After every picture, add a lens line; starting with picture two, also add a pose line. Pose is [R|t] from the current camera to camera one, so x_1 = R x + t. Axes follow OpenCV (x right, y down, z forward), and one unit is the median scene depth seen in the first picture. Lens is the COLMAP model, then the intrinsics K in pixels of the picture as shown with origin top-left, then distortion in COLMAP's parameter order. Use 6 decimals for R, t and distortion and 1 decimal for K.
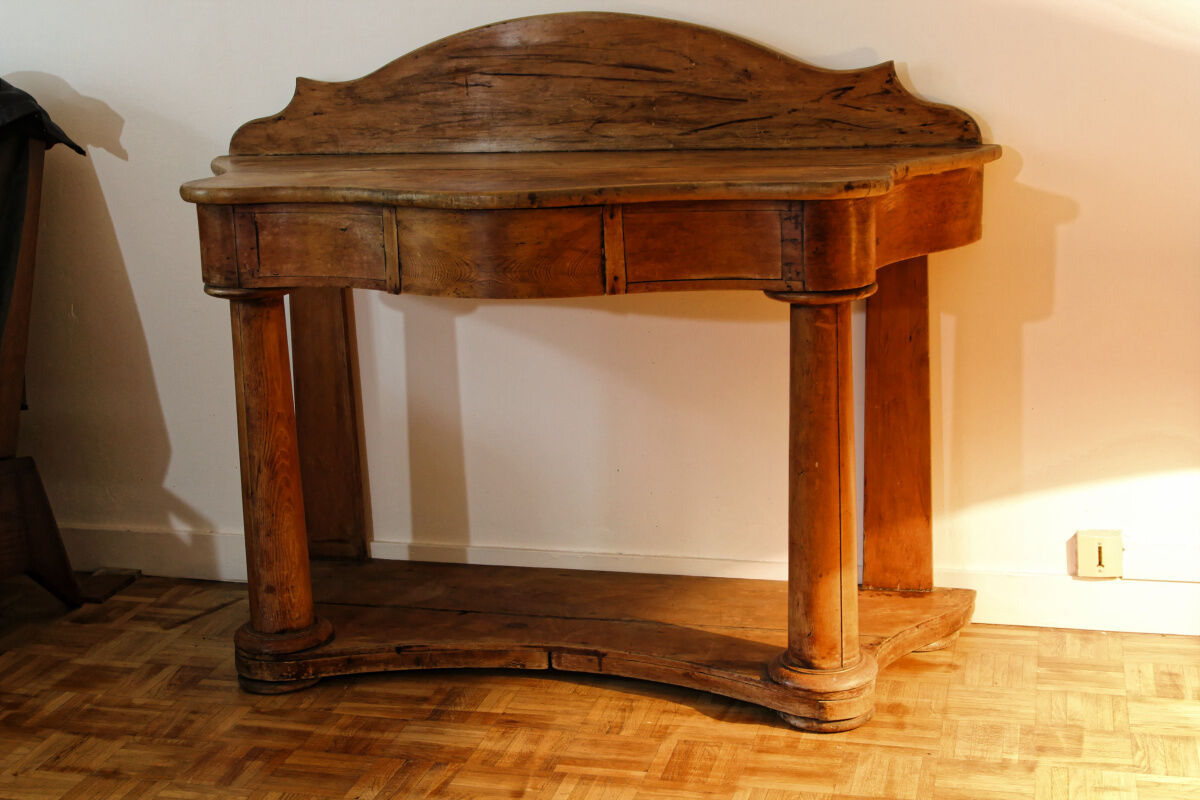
lens RADIAL K [[1665.2, 0, 574.6], [0, 1665.2, 420.5], [0, 0, 1]] dist [-0.007514, 0.000000]
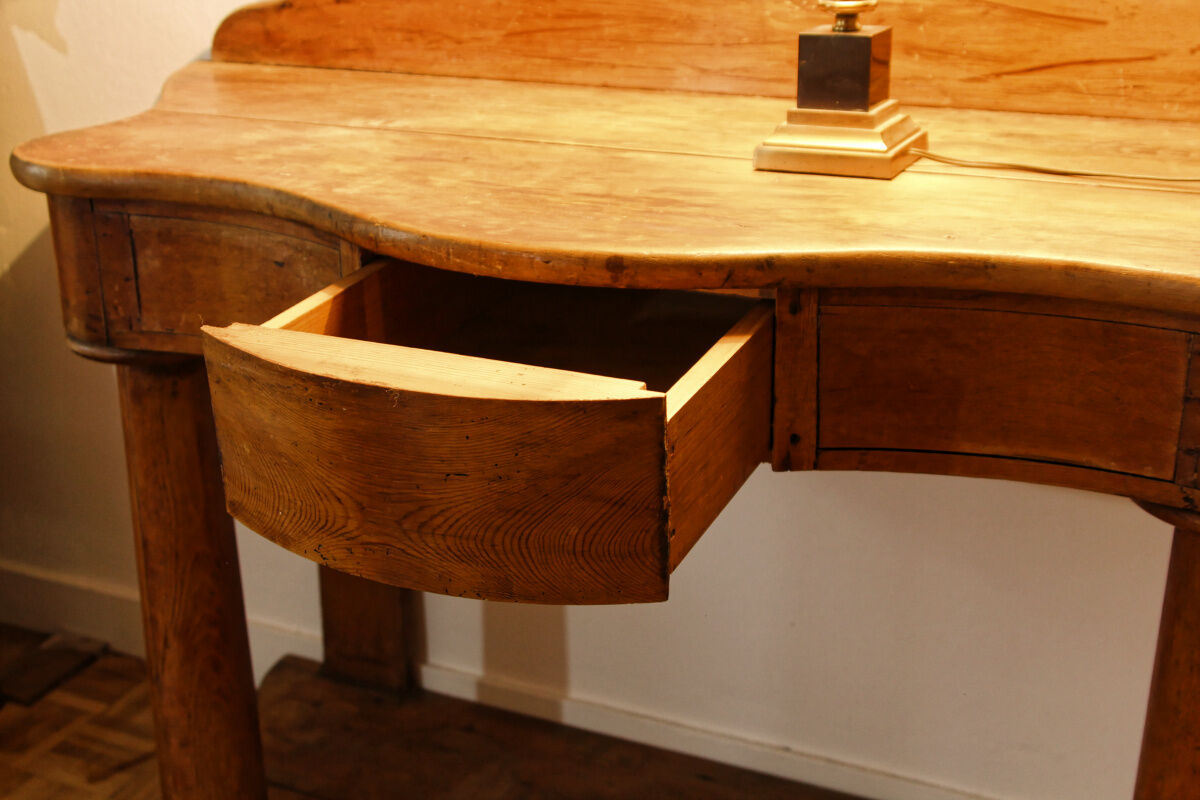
lens RADIAL K [[1535.3, 0, 587.4], [0, 1535.3, 420.2], [0, 0, 1]] dist [0.015620, 0.000000]
pose [[0.985401, 0.083840, -0.148178, 0.027268], [-0.064266, 0.989127, 0.132277, -0.126737], [0.157657, -0.120823, 0.980075, 0.508436]]
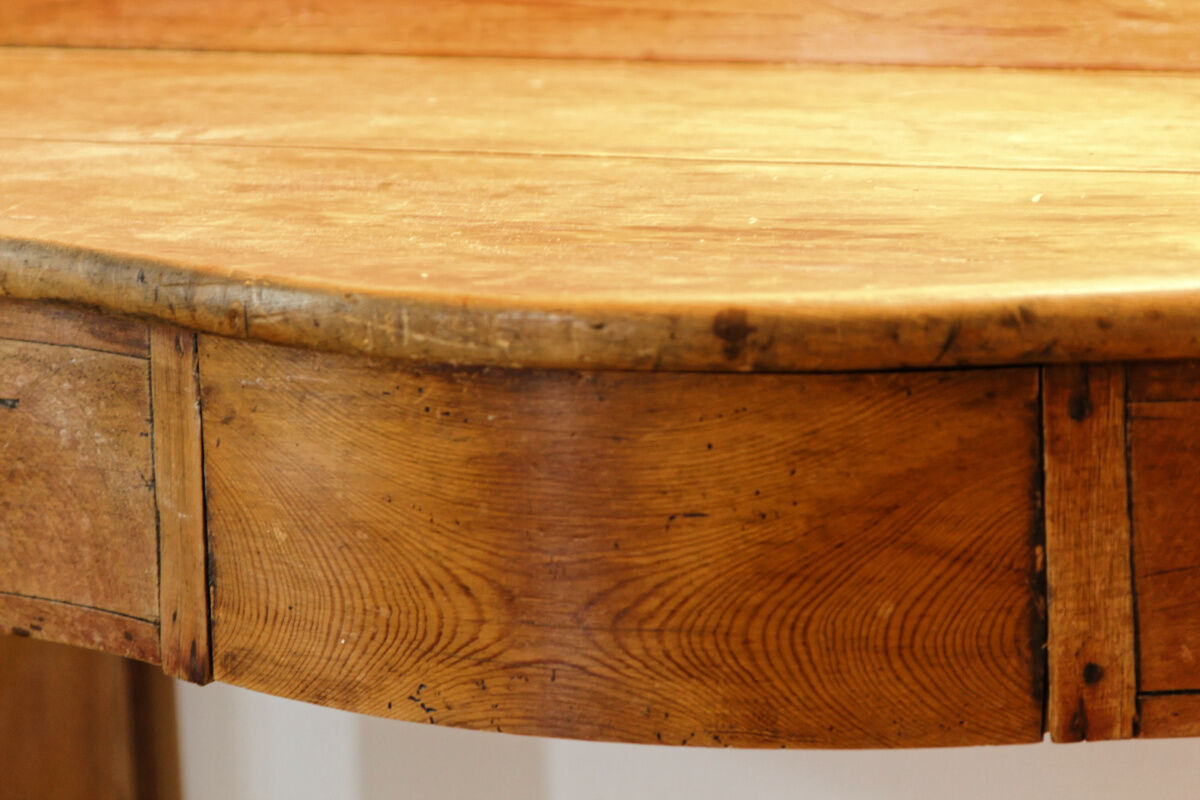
lens RADIAL K [[4986.0, 0, 592.4], [0, 4986.0, 399.0], [0, 0, 1]] dist [0.015868, 0.000000]
pose [[0.990496, 0.030729, -0.134063, 0.042280], [-0.037872, 0.997977, -0.051064, -0.075608], [0.132223, 0.055656, 0.989656, 0.264983]]
